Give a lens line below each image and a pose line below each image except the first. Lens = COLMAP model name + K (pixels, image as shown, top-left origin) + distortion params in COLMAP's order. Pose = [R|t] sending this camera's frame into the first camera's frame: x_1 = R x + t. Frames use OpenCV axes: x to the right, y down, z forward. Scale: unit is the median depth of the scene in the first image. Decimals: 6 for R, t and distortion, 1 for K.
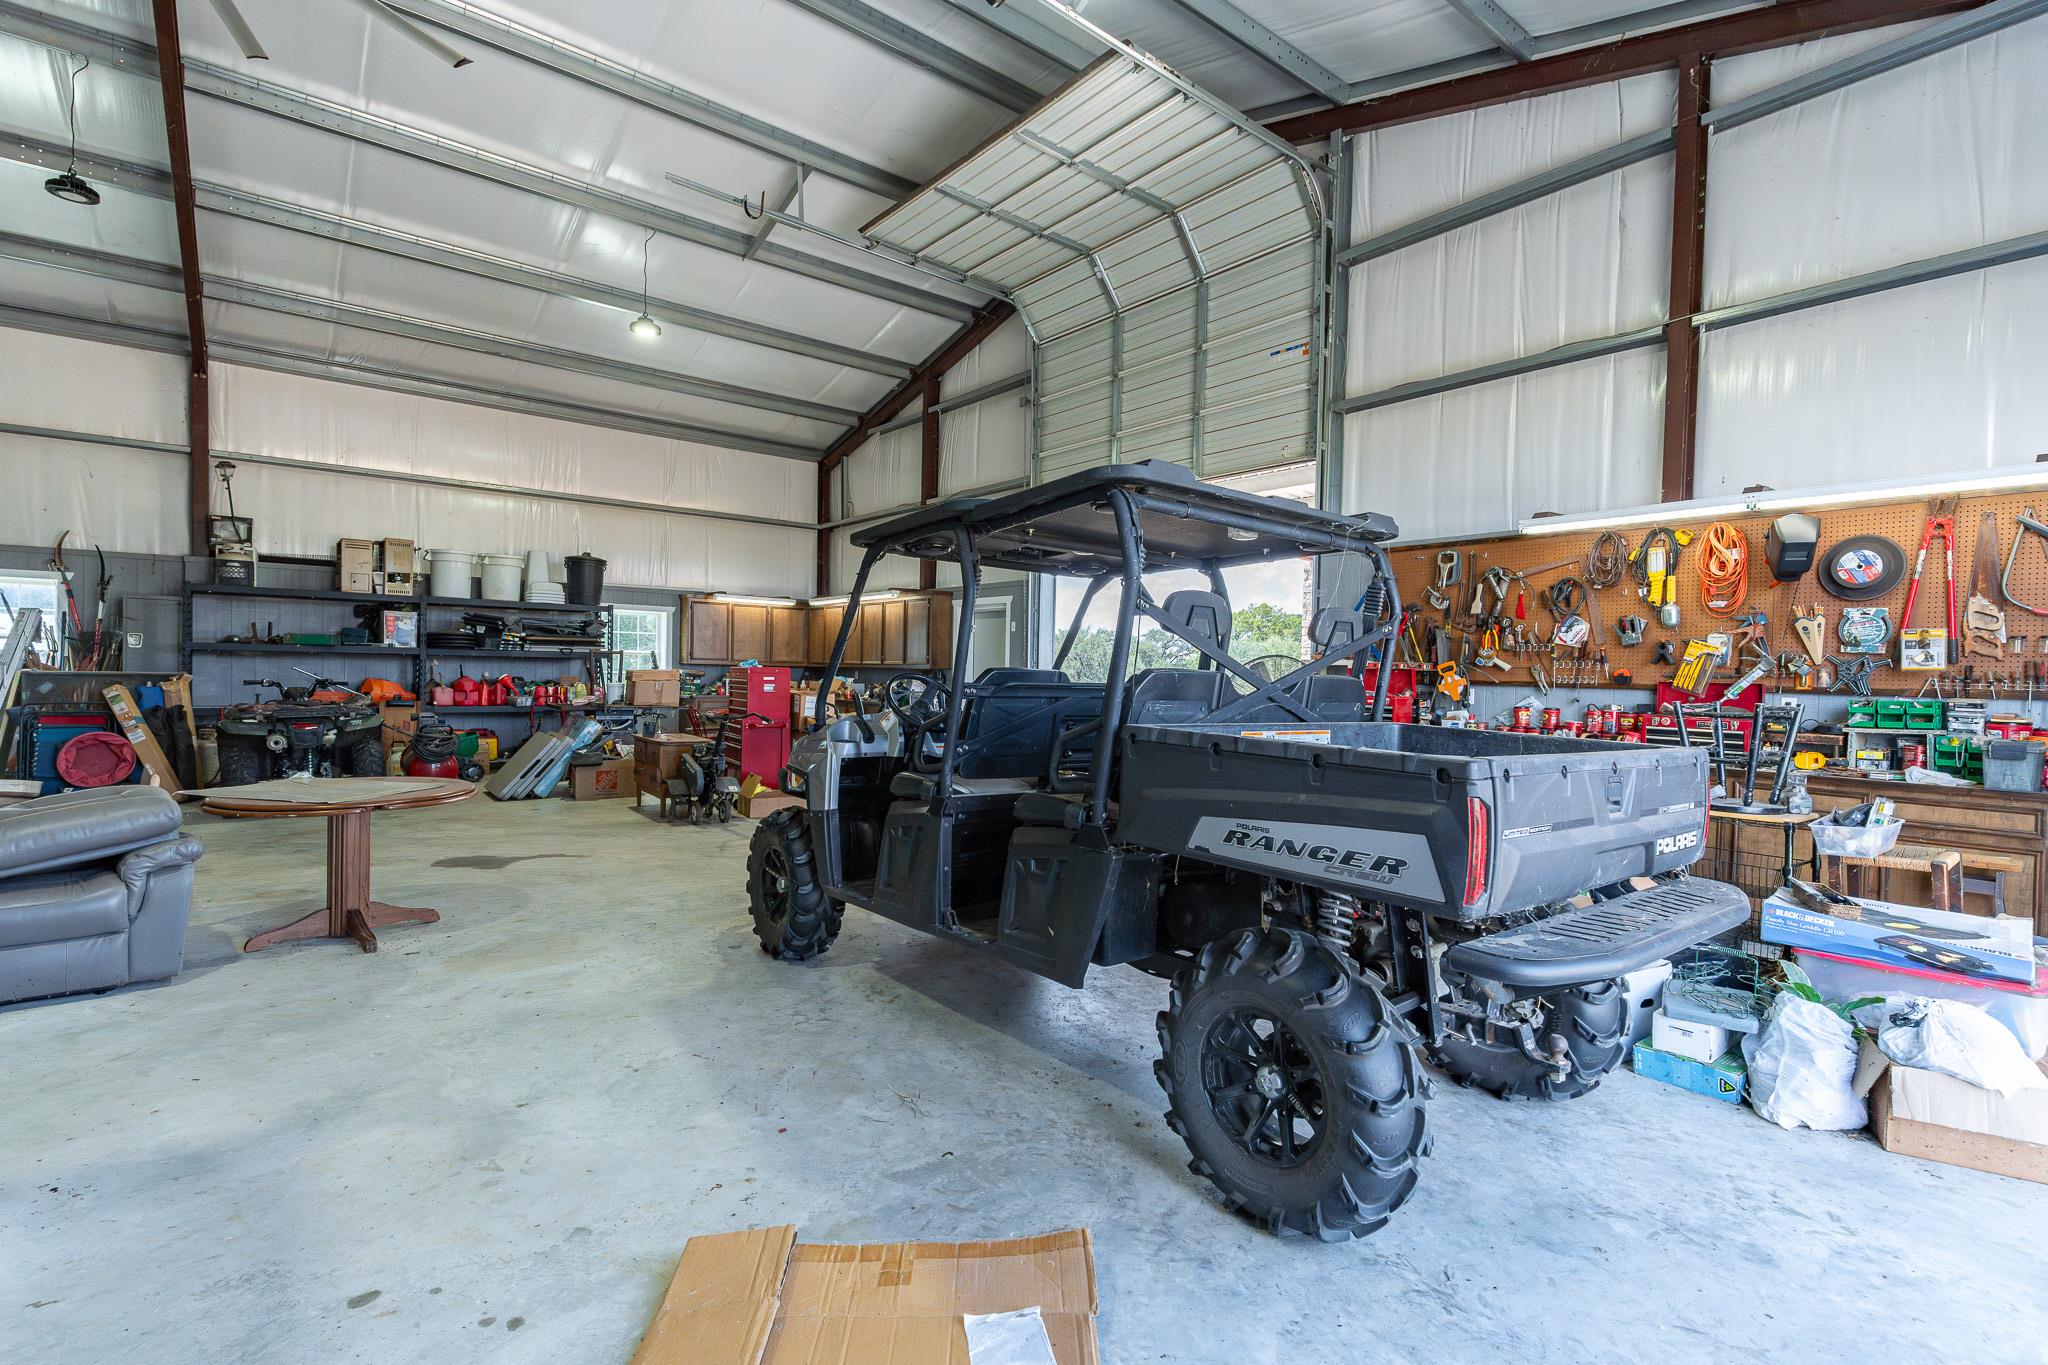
lens RADIAL K [[971.2, 0, 1015.0], [0, 971.2, 670.7], [0, 0, 1]] dist [0.022322, -0.004555]
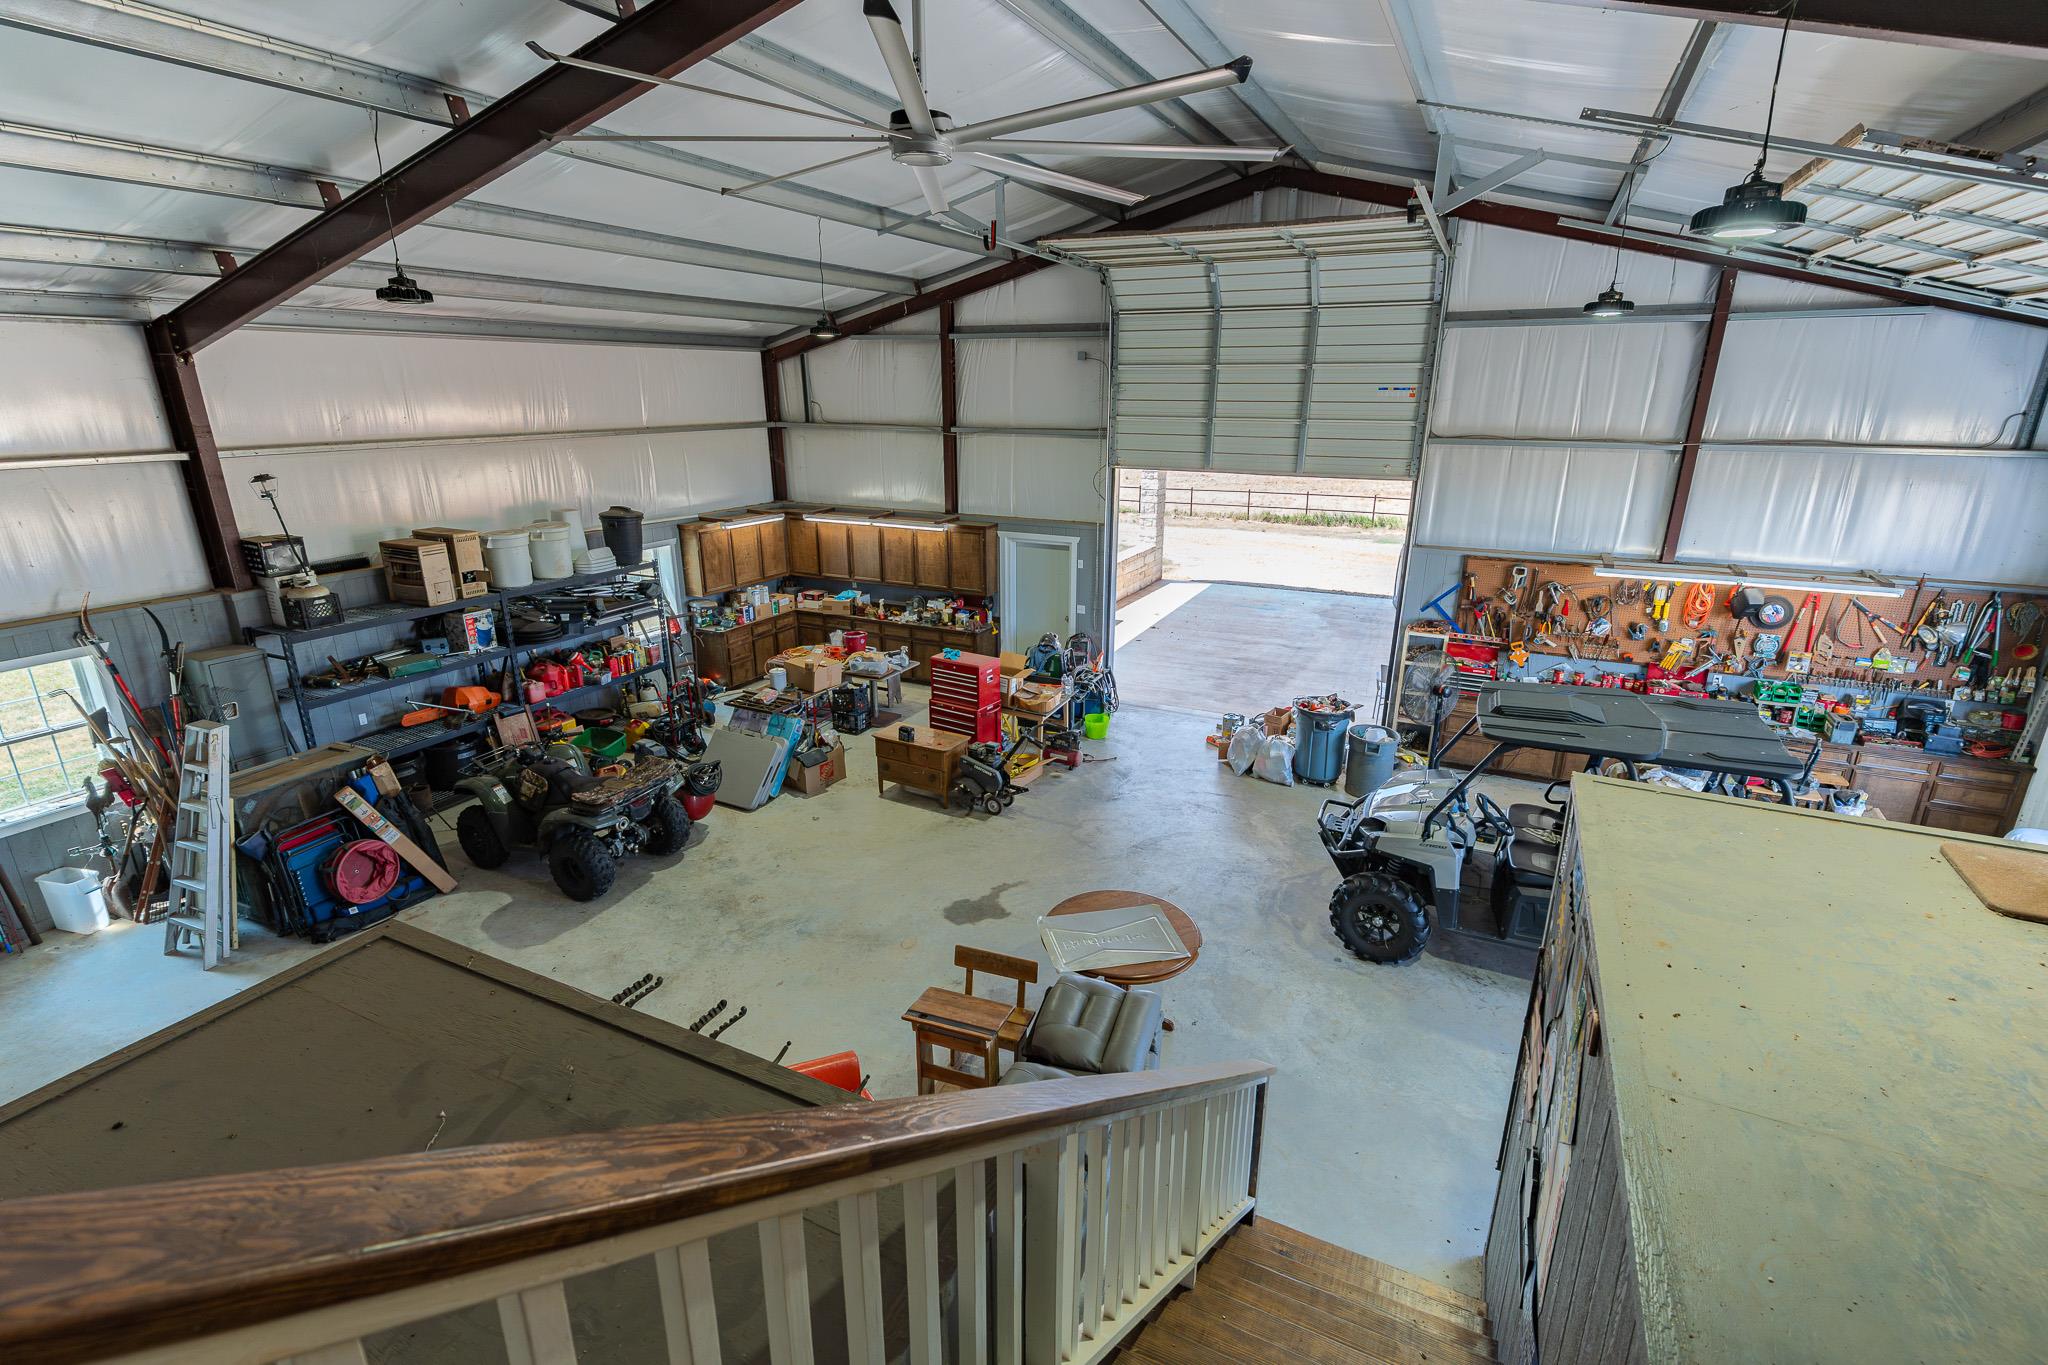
lens RADIAL K [[971.2, 0, 1022.5], [0, 971.2, 683.1], [0, 0, 1]] dist [0.022322, -0.004555]
pose [[0.902779, -0.150640, 0.402861, -0.947265], [0.019383, 0.949958, 0.311776, -0.466957], [-0.429667, -0.273656, 0.860522, -0.018630]]
